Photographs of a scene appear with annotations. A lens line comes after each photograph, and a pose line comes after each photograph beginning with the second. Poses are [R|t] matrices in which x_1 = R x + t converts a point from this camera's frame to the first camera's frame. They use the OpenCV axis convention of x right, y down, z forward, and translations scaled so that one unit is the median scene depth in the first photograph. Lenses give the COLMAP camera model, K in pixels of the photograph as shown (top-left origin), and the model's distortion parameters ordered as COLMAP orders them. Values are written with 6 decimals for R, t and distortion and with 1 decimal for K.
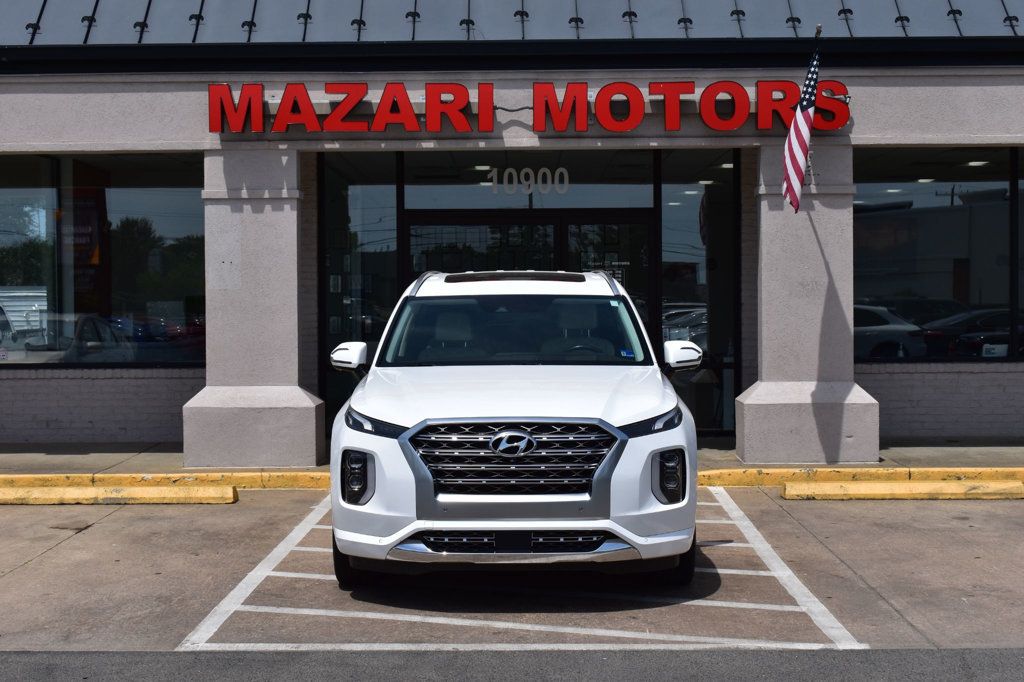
lens RADIAL K [[1567.1, 0, 512.0], [0, 1567.1, 341.0], [0, 0, 1]] dist [0.002840, 0.037176]
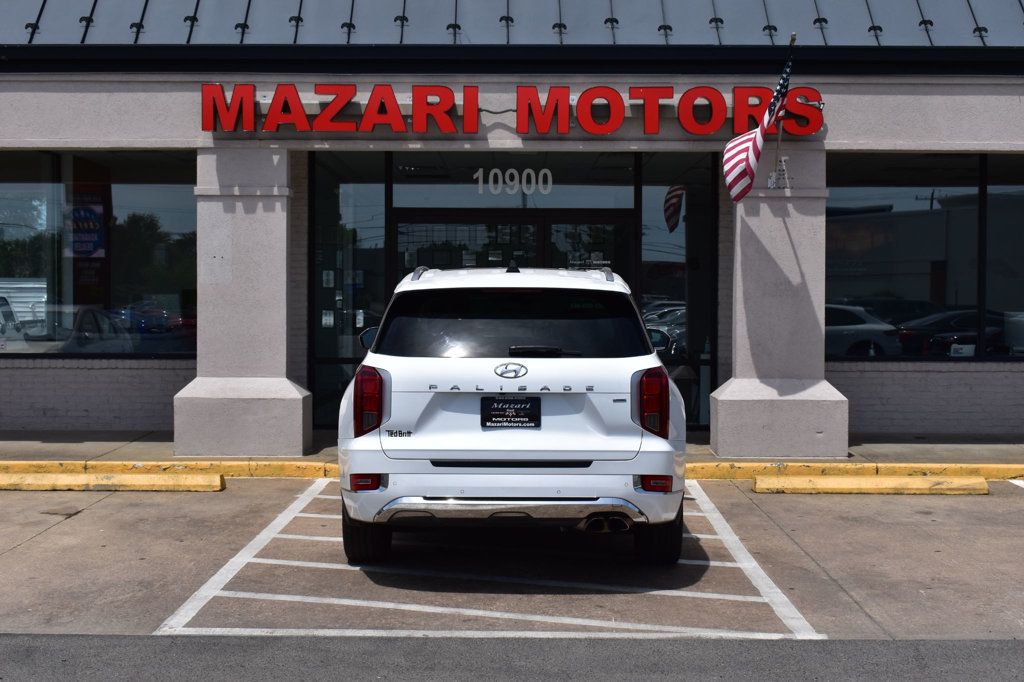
lens RADIAL K [[1514.1, 0, 512.0], [0, 1514.1, 341.0], [0, 0, 1]] dist [0.002802, 0.005364]
pose [[0.999938, 0.010461, 0.003714, 0.008315], [-0.010473, 0.999940, 0.003323, -0.000423], [-0.003679, -0.003362, 0.999988, 0.003477]]
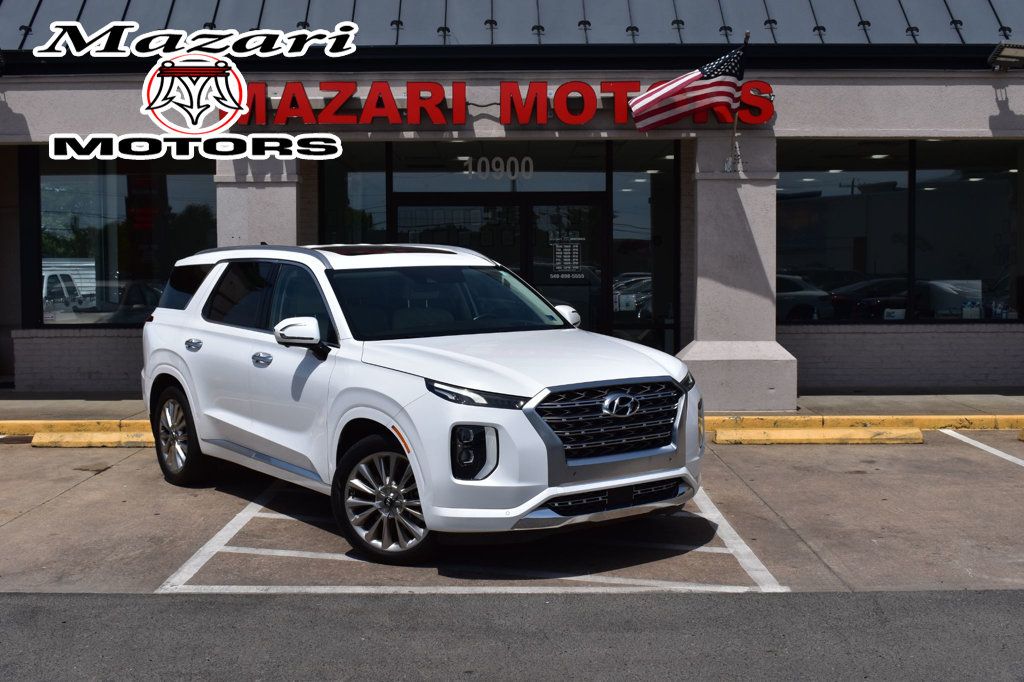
lens RADIAL K [[1248.4, 0, 512.0], [0, 1248.4, 341.0], [0, 0, 1]] dist [-0.024916, -0.024936]
pose [[0.999964, 0.001404, 0.008402, 0.014611], [-0.001664, 0.999518, 0.030994, -0.002664], [-0.008355, -0.031007, 0.999484, 0.076993]]
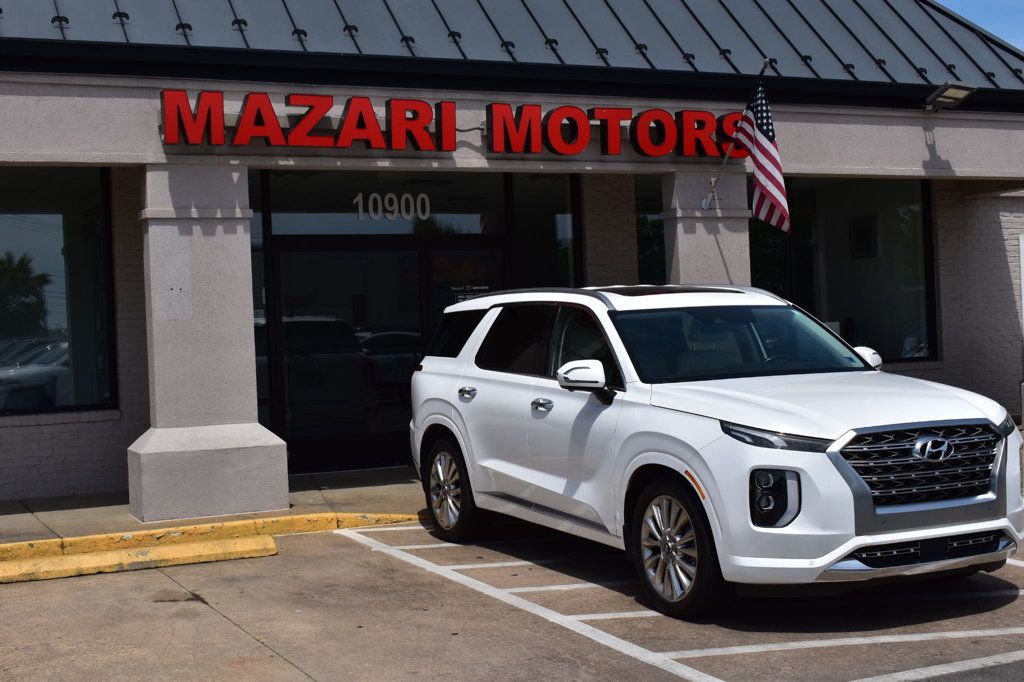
lens RADIAL K [[1420.1, 0, 512.0], [0, 1420.1, 341.0], [0, 0, 1]] dist [0.000870, -0.009526]
pose [[0.895073, -0.032060, 0.444765, -0.377797], [0.043354, 0.998943, -0.015242, 0.000045], [-0.443806, 0.032925, 0.895518, 0.191552]]
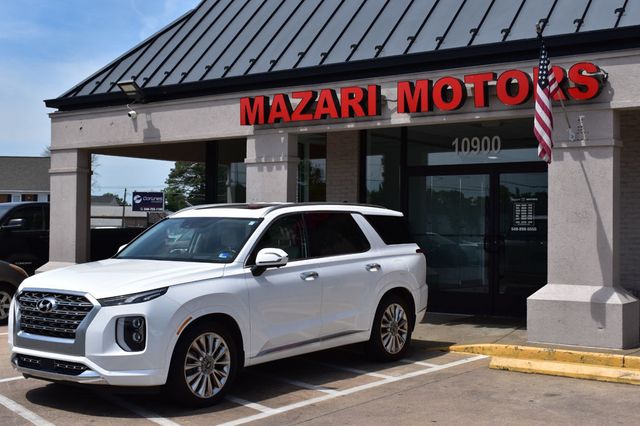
lens RADIAL K [[914.4, 0, 320.0], [0, 914.4, 213.0], [0, 0, 1]] dist [-0.000147, 0.001361]
pose [[0.802688, 0.003685, -0.596387, 0.487003], [-0.027520, 0.999145, -0.030866, -0.006094], [0.595763, 0.041189, 0.802103, 0.234649]]
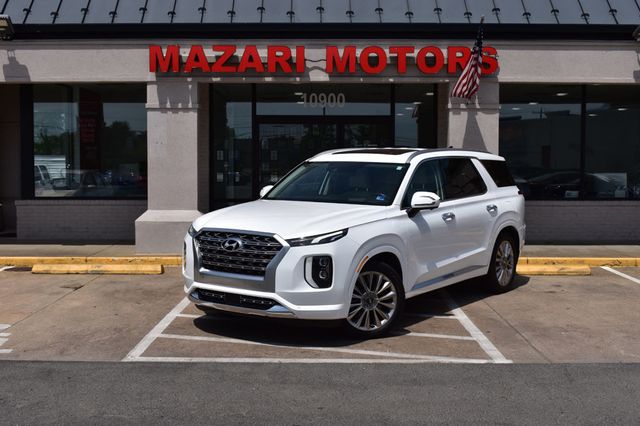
lens RADIAL K [[802.5, 0, 320.0], [0, 802.5, 213.0], [0, 0, 1]] dist [-0.025188, -0.015236]
pose [[0.999935, 0.008323, 0.007831, 0.000478], [-0.008584, 0.999388, 0.033900, -0.001420], [-0.007544, -0.033965, 0.999395, 0.055197]]
